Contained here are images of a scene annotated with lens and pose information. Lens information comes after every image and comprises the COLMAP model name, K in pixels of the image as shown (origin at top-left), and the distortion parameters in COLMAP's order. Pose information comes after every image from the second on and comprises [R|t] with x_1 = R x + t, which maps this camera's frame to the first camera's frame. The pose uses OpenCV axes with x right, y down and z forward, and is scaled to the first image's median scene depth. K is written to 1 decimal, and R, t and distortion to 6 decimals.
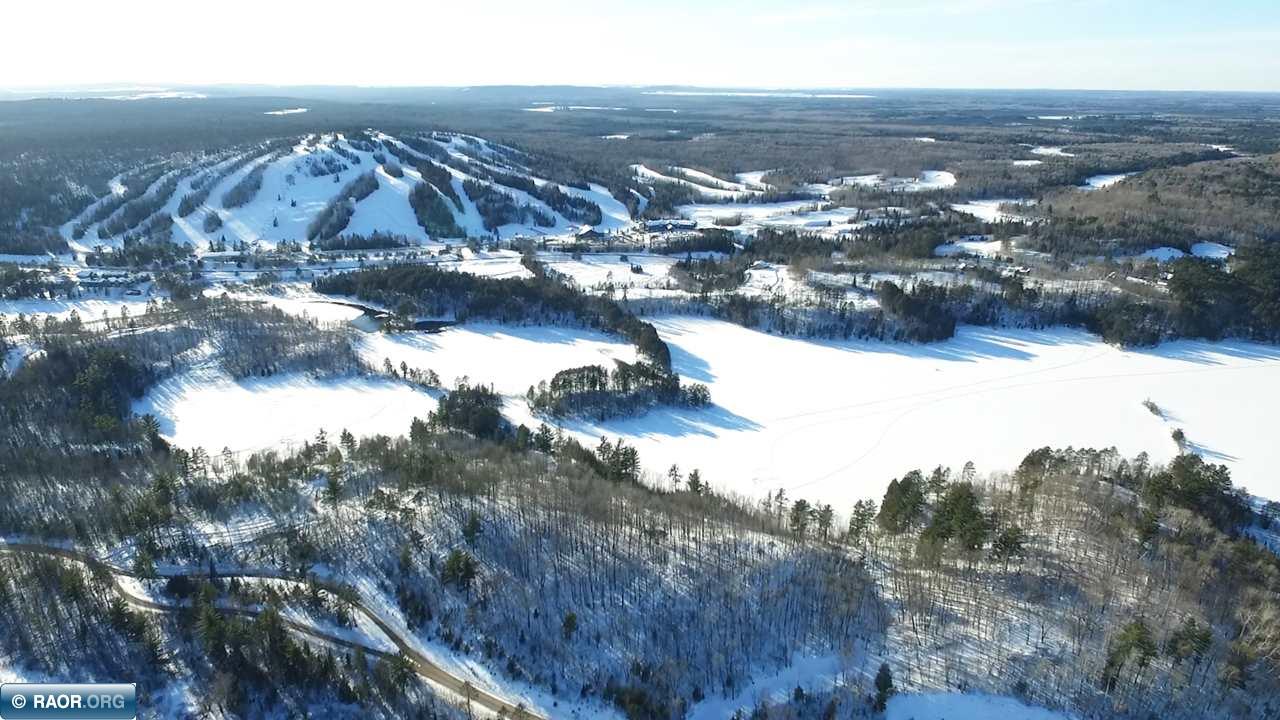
lens RADIAL K [[805.6, 0, 642.9], [0, 805.6, 362.4], [0, 0, 1]] dist [0.018425, -0.012673]
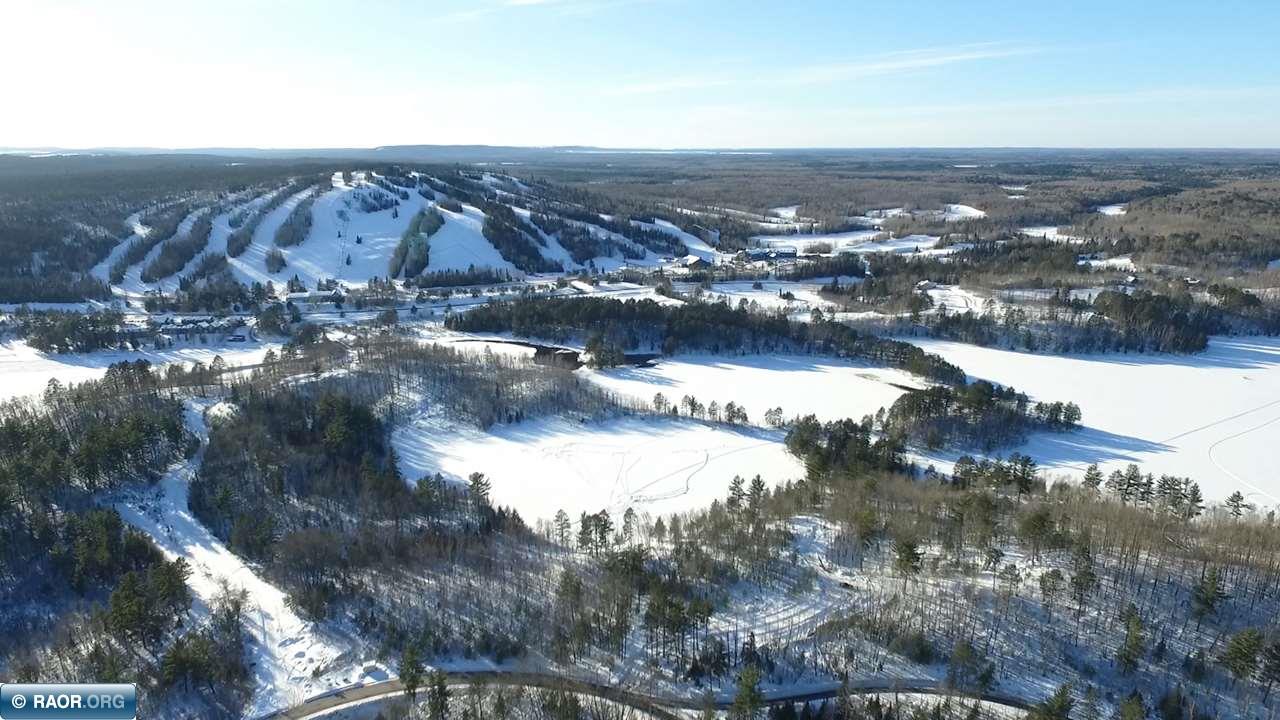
lens RADIAL K [[789.4, 0, 645.7], [0, 789.4, 365.4], [0, 0, 1]] dist [0.016300, -0.010483]
pose [[0.990977, -0.043649, 0.126726, -0.247038], [0.051457, 0.996931, -0.059006, 0.007555], [-0.123761, 0.064994, 0.990181, 0.117494]]
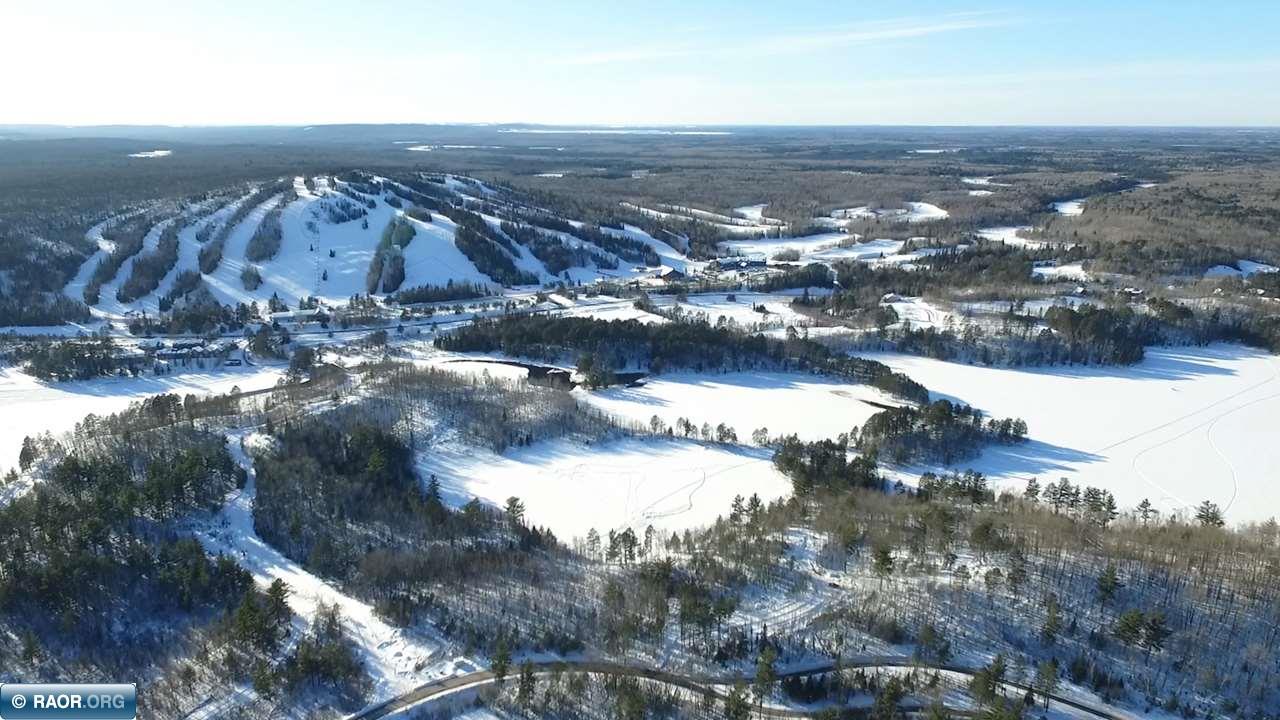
lens RADIAL K [[843.3, 0, 646.6], [0, 843.3, 362.1], [0, 0, 1]] dist [0.014411, -0.006836]
pose [[0.980995, -0.058374, 0.185043, -0.285015], [0.068454, 0.996472, -0.048556, -0.011254], [-0.181556, 0.060300, 0.981530, 0.042679]]
